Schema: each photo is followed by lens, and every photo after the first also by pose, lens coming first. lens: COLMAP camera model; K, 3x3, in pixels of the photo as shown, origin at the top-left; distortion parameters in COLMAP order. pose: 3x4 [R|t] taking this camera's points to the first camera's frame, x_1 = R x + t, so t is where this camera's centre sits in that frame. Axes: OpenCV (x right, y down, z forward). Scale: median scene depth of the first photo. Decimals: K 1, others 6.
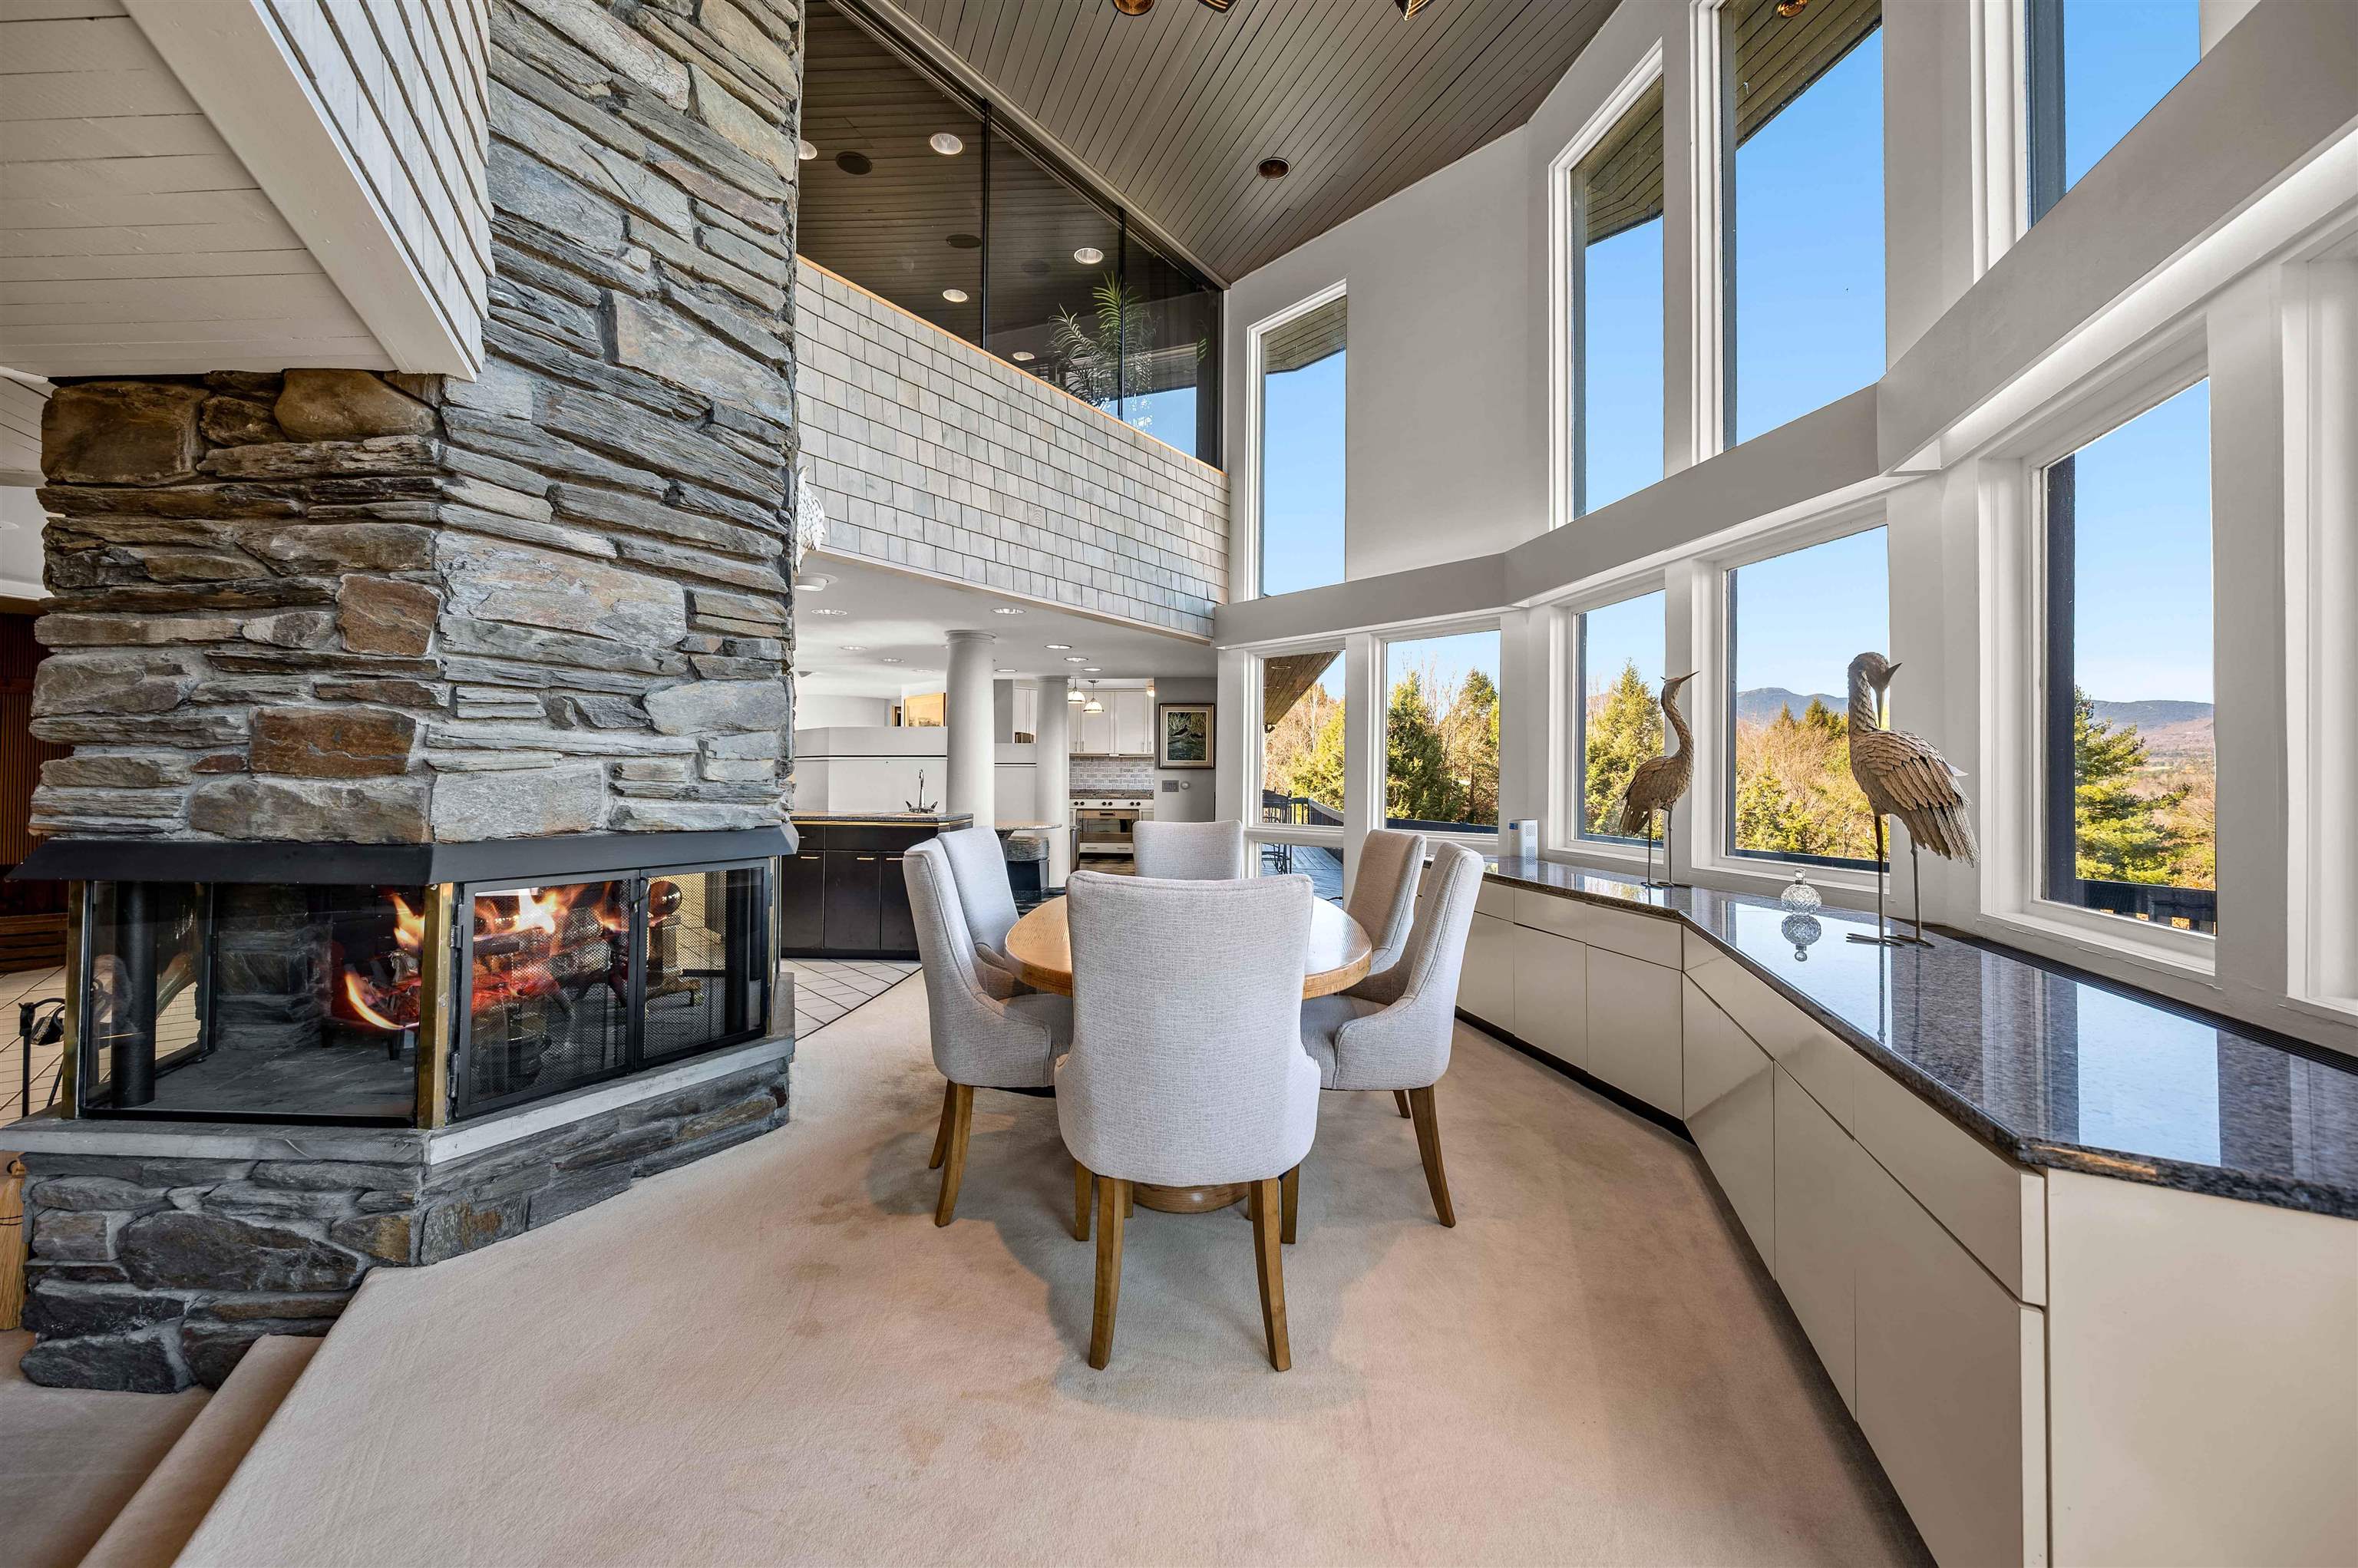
lens RADIAL K [[917.8, 0, 1181.1], [0, 917.8, 827.2], [0, 0, 1]] dist [-0.014609, 0.000212]
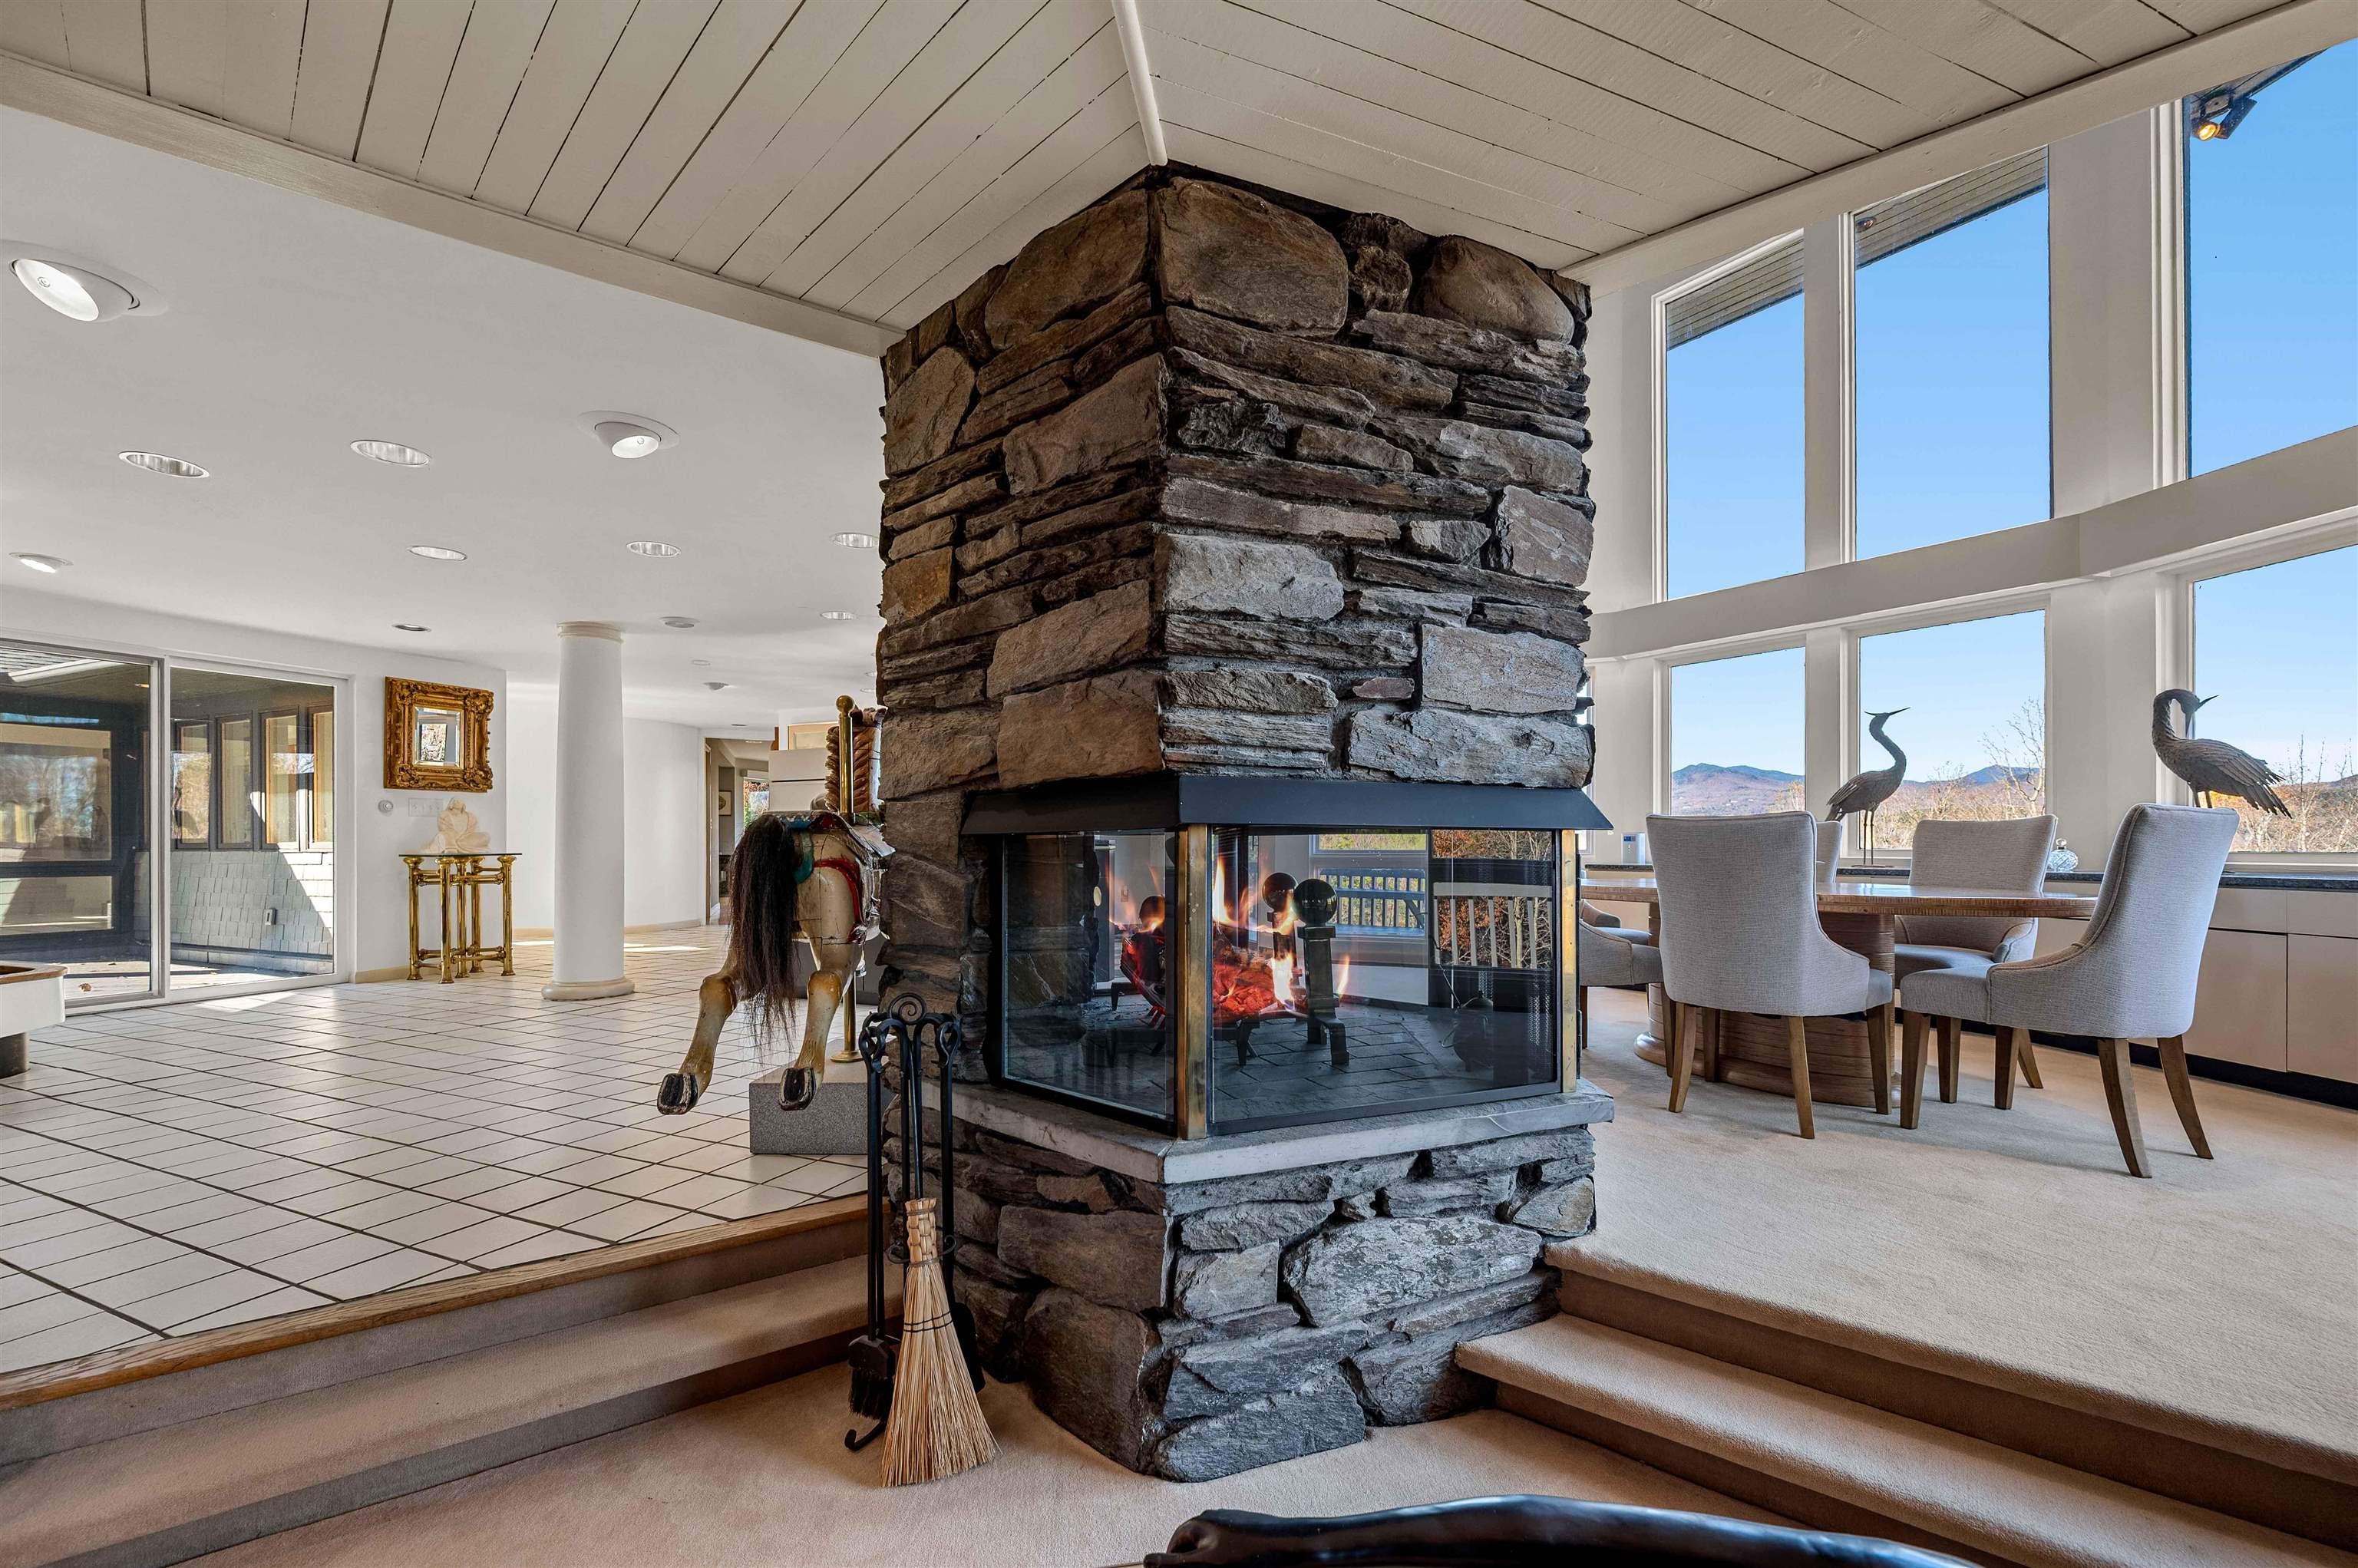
lens RADIAL K [[917.8, 0, 1181.1], [0, 917.8, 827.2], [0, 0, 1]] dist [-0.014609, 0.000212]
pose [[0.918448, -0.007935, 0.395462, -1.581488], [-0.001096, 0.999744, 0.022605, 0.038858], [-0.395540, -0.021195, 0.918204, 0.289778]]
